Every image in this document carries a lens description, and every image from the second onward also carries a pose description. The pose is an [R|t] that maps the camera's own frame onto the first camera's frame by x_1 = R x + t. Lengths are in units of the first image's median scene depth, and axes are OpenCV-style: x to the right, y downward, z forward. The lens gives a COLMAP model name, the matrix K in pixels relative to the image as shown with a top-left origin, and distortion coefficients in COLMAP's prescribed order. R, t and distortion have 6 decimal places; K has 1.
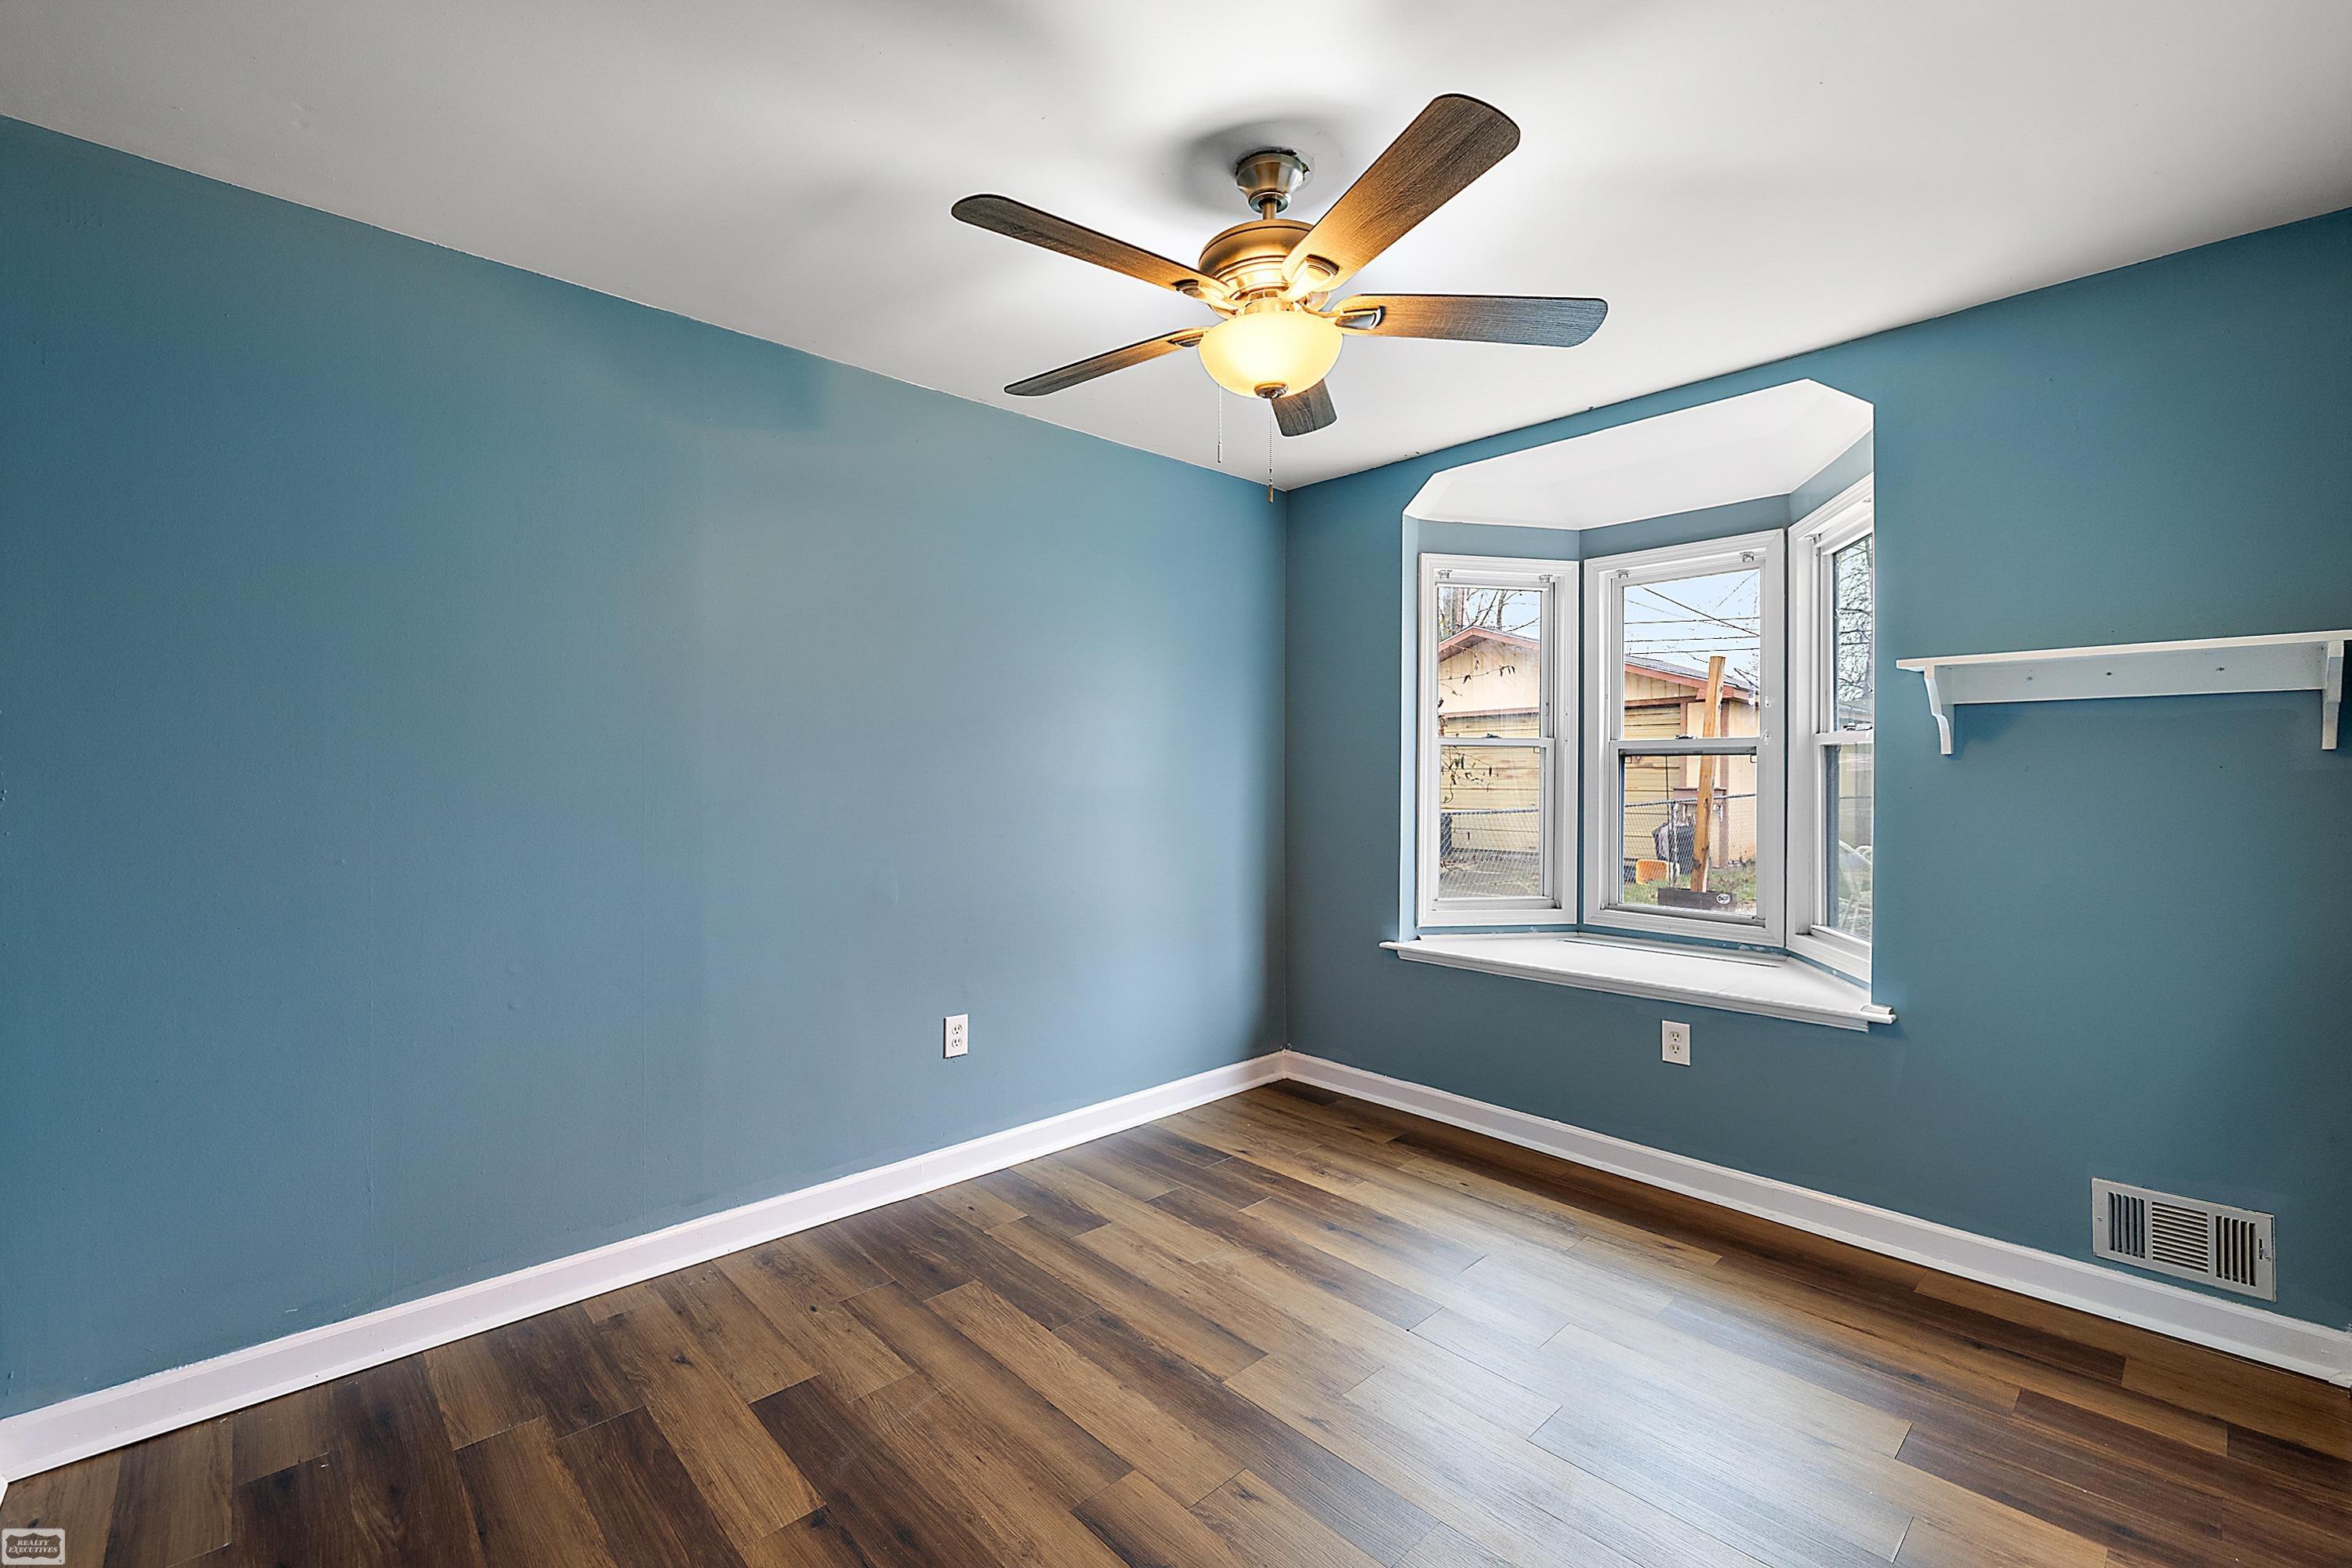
lens RADIAL K [[992.4, 0, 1175.0], [0, 992.4, 762.5], [0, 0, 1]] dist [-0.003951, 0.001320]
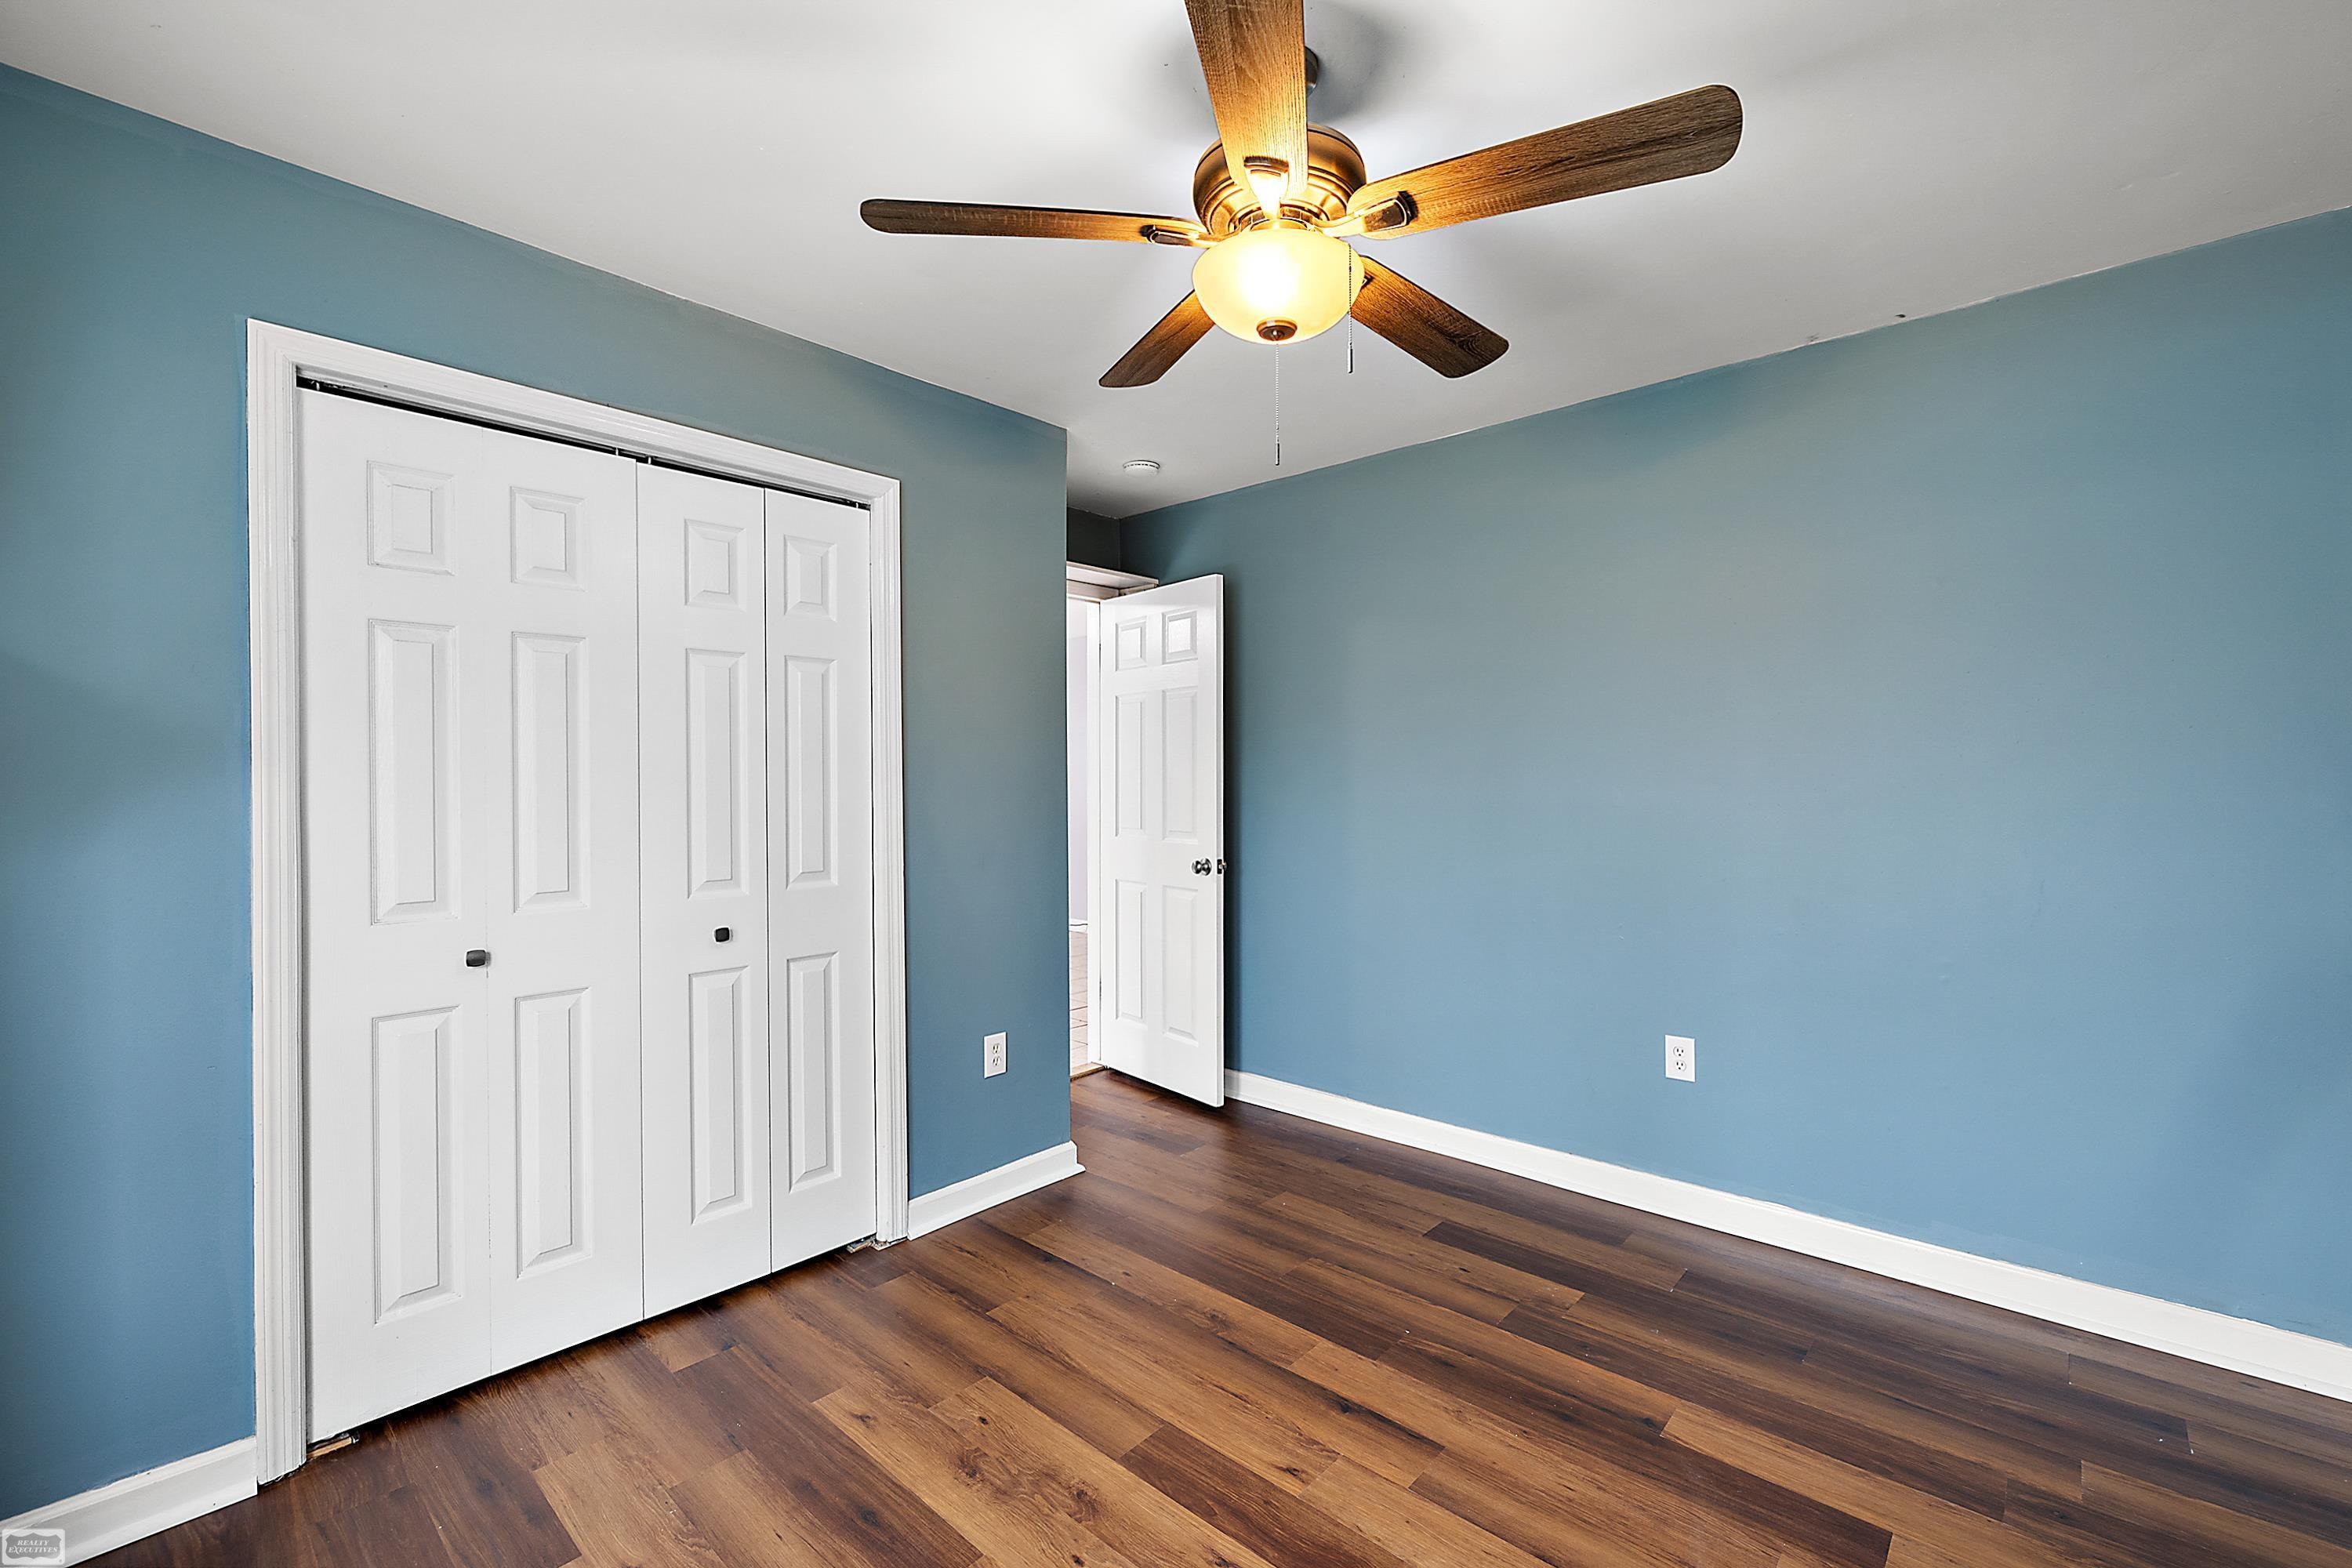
lens RADIAL K [[992.4, 0, 1176.7], [0, 992.4, 784.3], [0, 0, 1]] dist [-0.003951, 0.001320]
pose [[-0.996951, 0.000204, -0.078032, 0.271675], [0.000209, 1.000000, -0.000056, 0.011530], [0.078032, -0.000072, -0.996951, 2.009869]]
